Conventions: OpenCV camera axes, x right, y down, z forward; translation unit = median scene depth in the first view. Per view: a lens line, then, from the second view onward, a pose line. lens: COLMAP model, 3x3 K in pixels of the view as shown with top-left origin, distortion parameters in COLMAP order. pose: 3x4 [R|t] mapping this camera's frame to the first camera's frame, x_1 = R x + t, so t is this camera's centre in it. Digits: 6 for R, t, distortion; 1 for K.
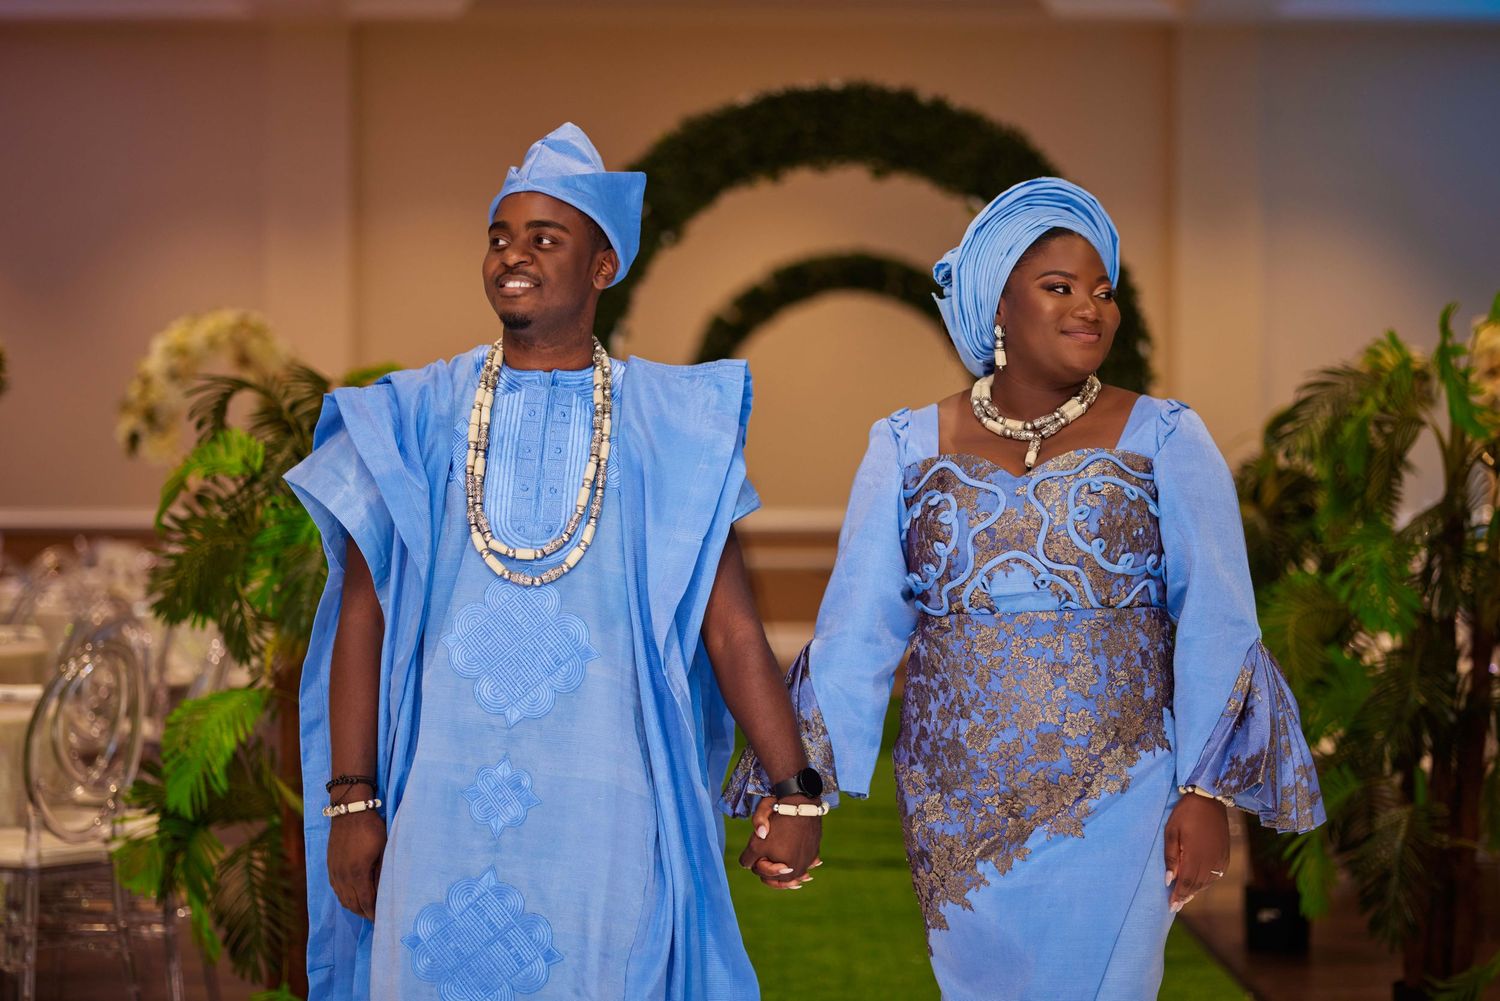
lens RADIAL K [[3861.3, 0, 750.0], [0, 3861.3, 500.5], [0, 0, 1]] dist [-0.011652, 0.030013]
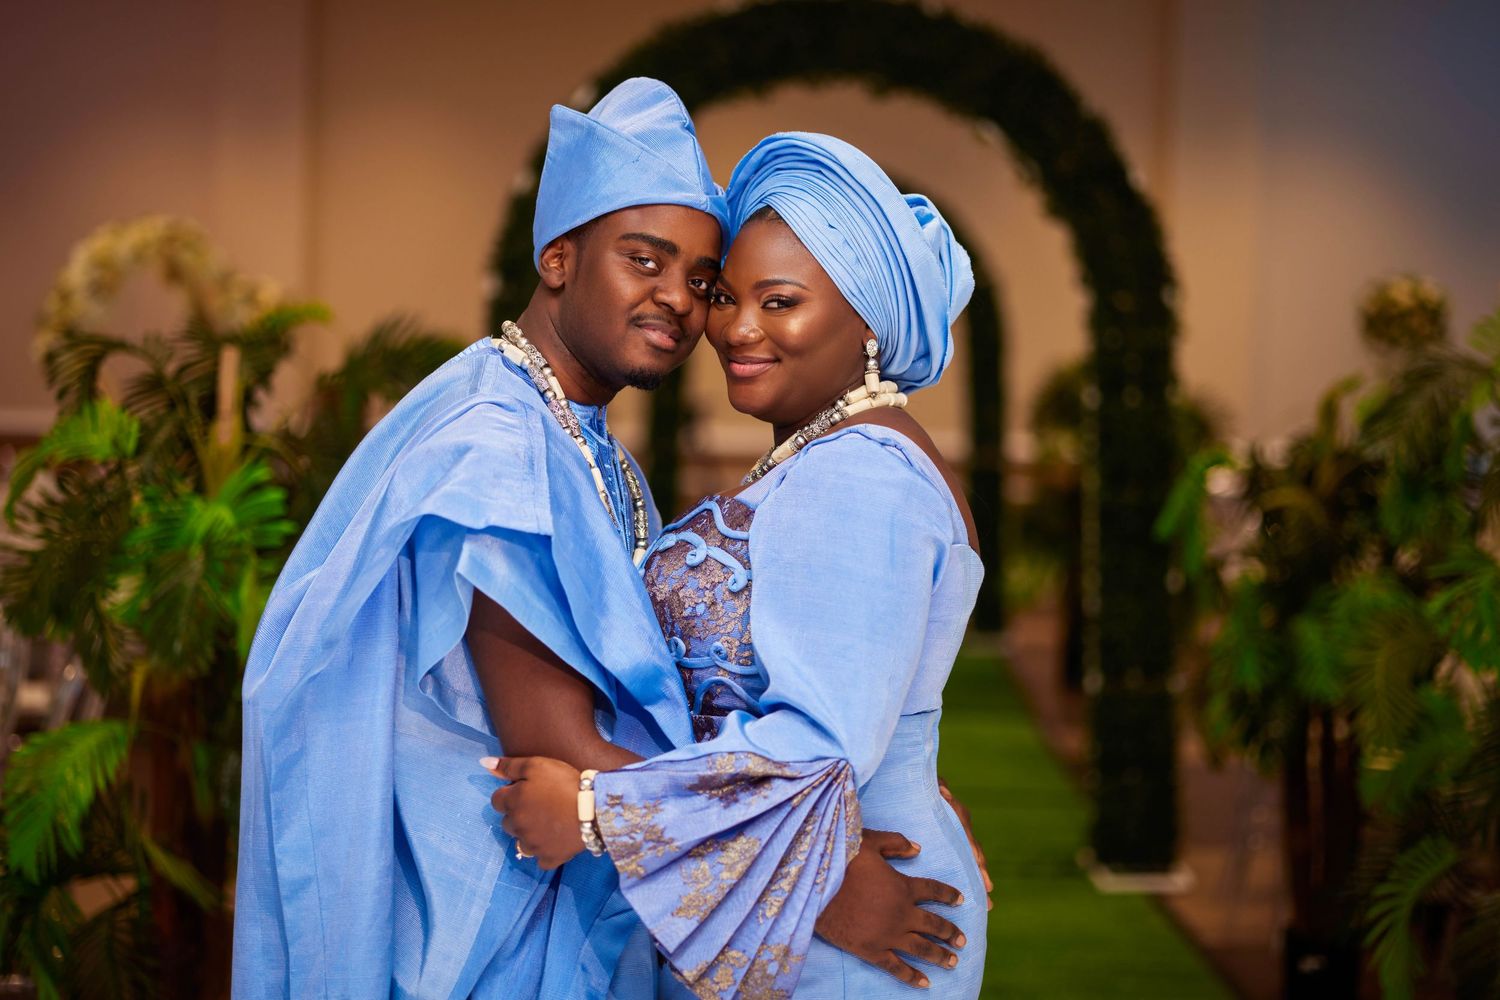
lens RADIAL K [[3861.3, 0, 750.0], [0, 3861.3, 500.0], [0, 0, 1]] dist [-0.011652, 0.030013]
pose [[0.999671, 0.023673, 0.009885, -0.004253], [-0.023922, 0.999376, 0.025976, -0.021729], [-0.009264, -0.026204, 0.999614, 0.178433]]
